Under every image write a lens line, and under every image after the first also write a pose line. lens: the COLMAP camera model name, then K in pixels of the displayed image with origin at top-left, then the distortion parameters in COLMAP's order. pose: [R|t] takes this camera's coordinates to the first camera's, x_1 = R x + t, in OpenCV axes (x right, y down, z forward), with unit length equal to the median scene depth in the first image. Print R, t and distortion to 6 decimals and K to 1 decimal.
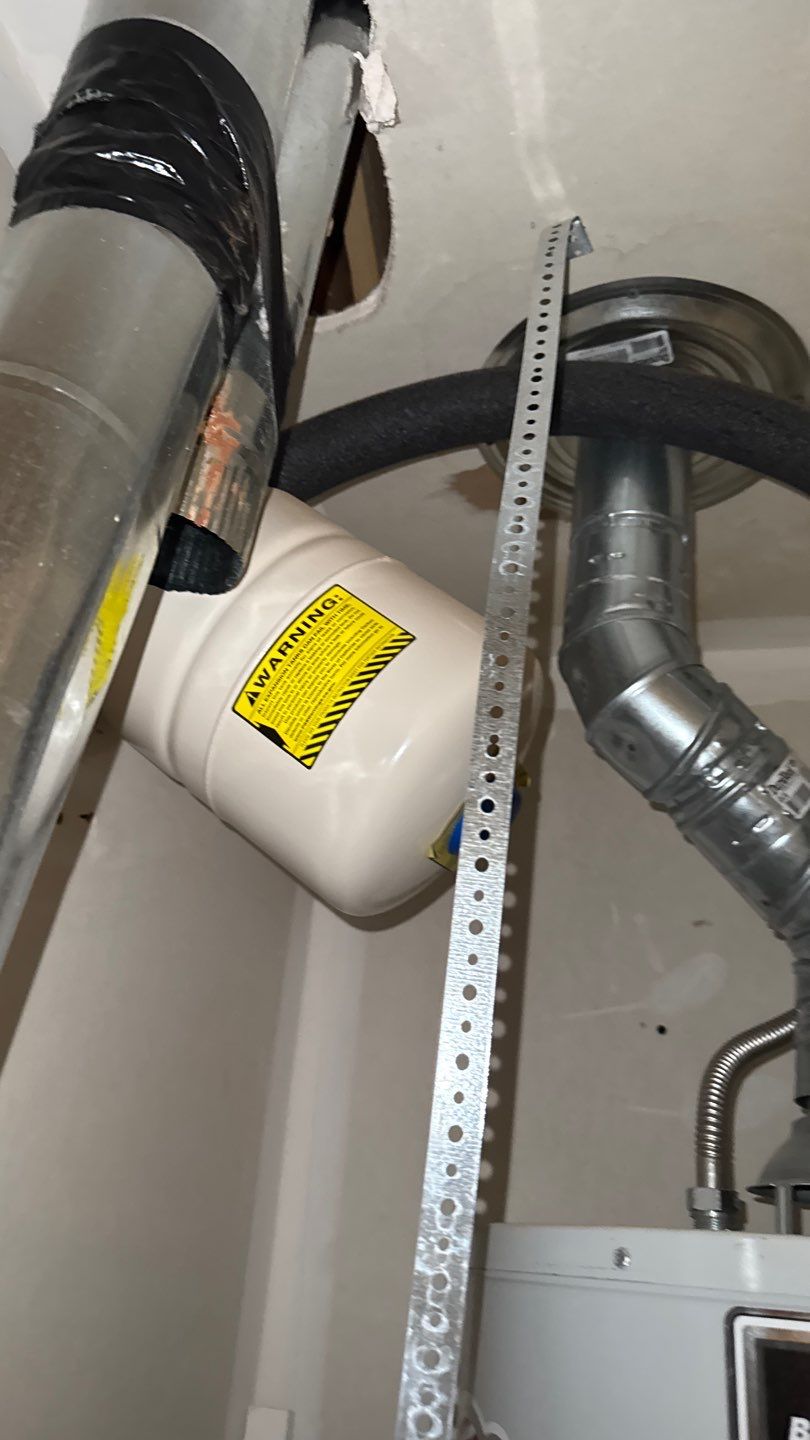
lens RADIAL K [[1066.3, 0, 382.7], [0, 1066.3, 720.8], [0, 0, 1]] dist [0.141087, -0.319079]
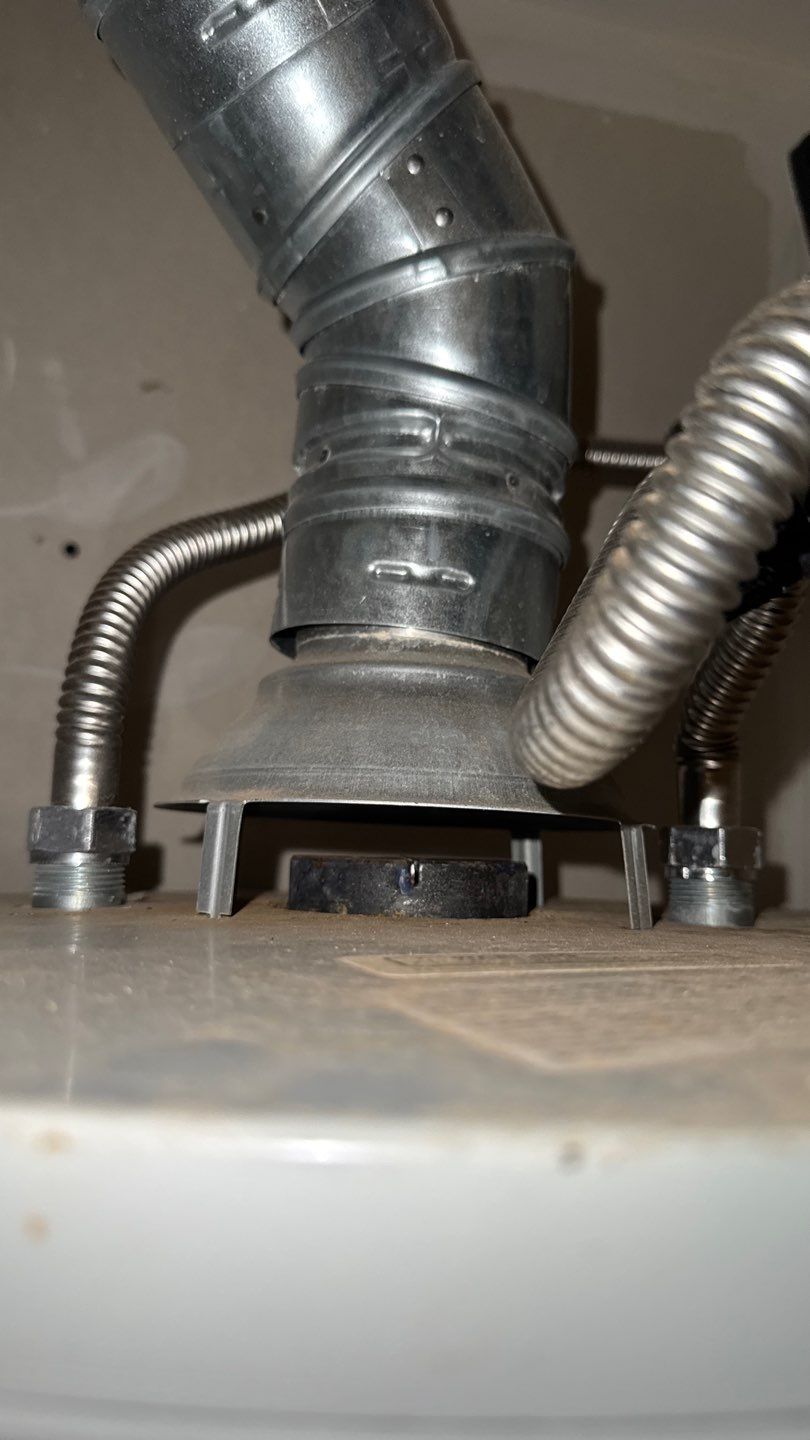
lens RADIAL K [[1113.0, 0, 405.0], [0, 1113.0, 720.0], [0, 0, 1]] dist [0.010635, 0.004752]
pose [[0.890326, -0.000328, 0.455324, 0.196609], [-0.161664, 0.934618, 0.316786, 0.206206], [-0.425658, -0.355652, 0.832062, 0.515757]]
